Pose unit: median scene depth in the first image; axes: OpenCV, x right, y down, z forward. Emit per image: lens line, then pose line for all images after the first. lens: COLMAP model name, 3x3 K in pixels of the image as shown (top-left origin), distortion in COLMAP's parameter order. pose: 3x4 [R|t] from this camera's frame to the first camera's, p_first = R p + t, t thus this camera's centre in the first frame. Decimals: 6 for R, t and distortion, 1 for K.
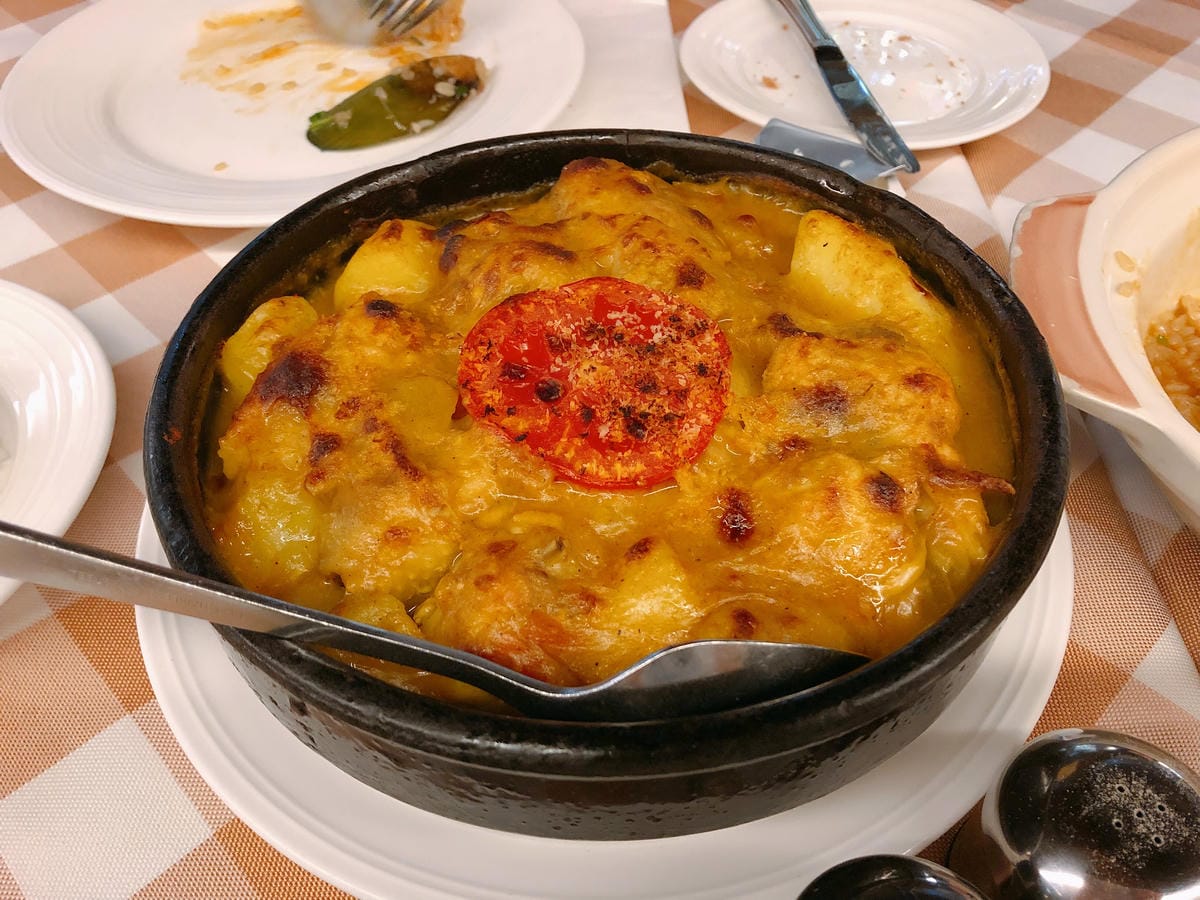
lens RADIAL K [[994.3, 0, 598.5], [0, 994.3, 466.8], [0, 0, 1]] dist [0.160146, -0.342198]
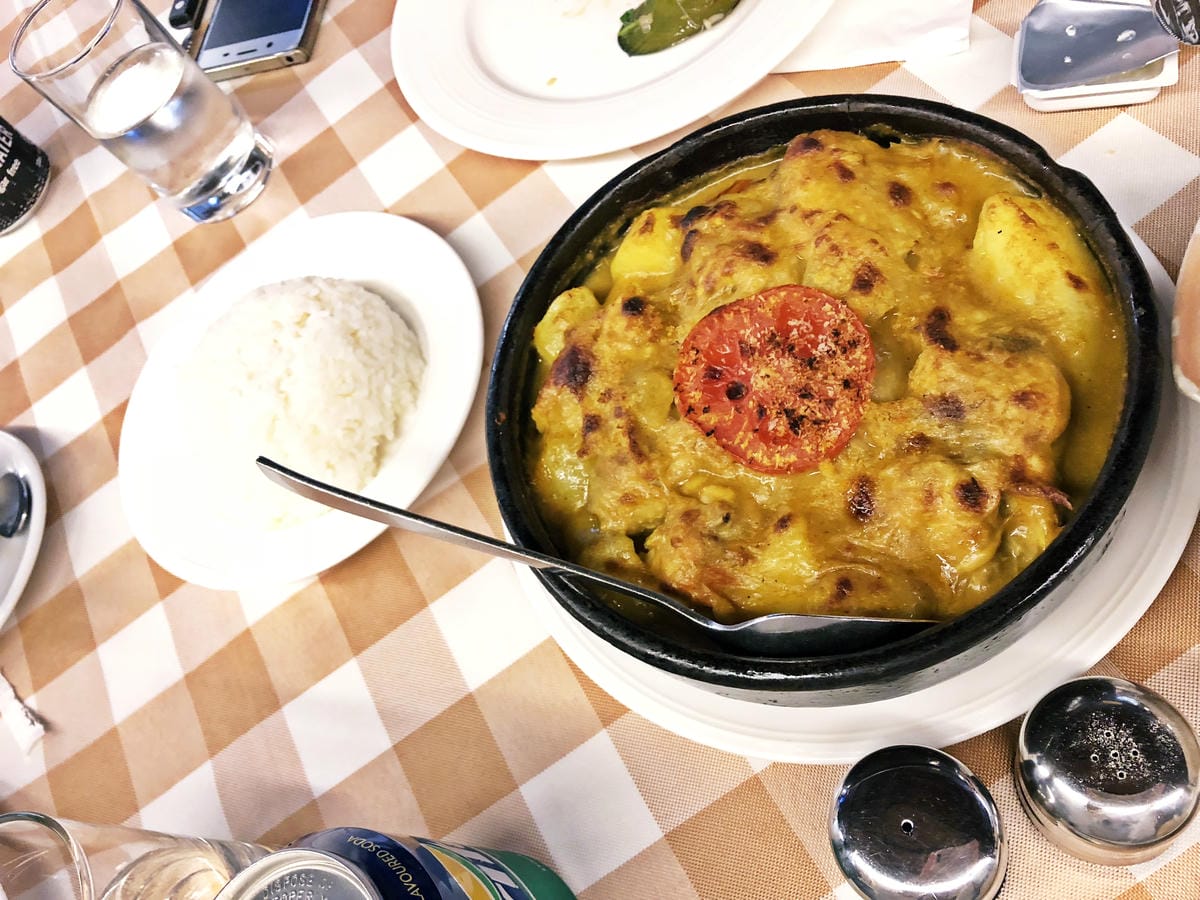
lens RADIAL K [[994.3, 0, 598.5], [0, 994.3, 466.8], [0, 0, 1]] dist [0.160146, -0.342198]
pose [[0.917017, 0.069390, -0.392765, 0.325894], [0.067395, 0.943632, 0.324064, -0.437532], [0.393113, -0.323643, 0.860650, -0.300552]]
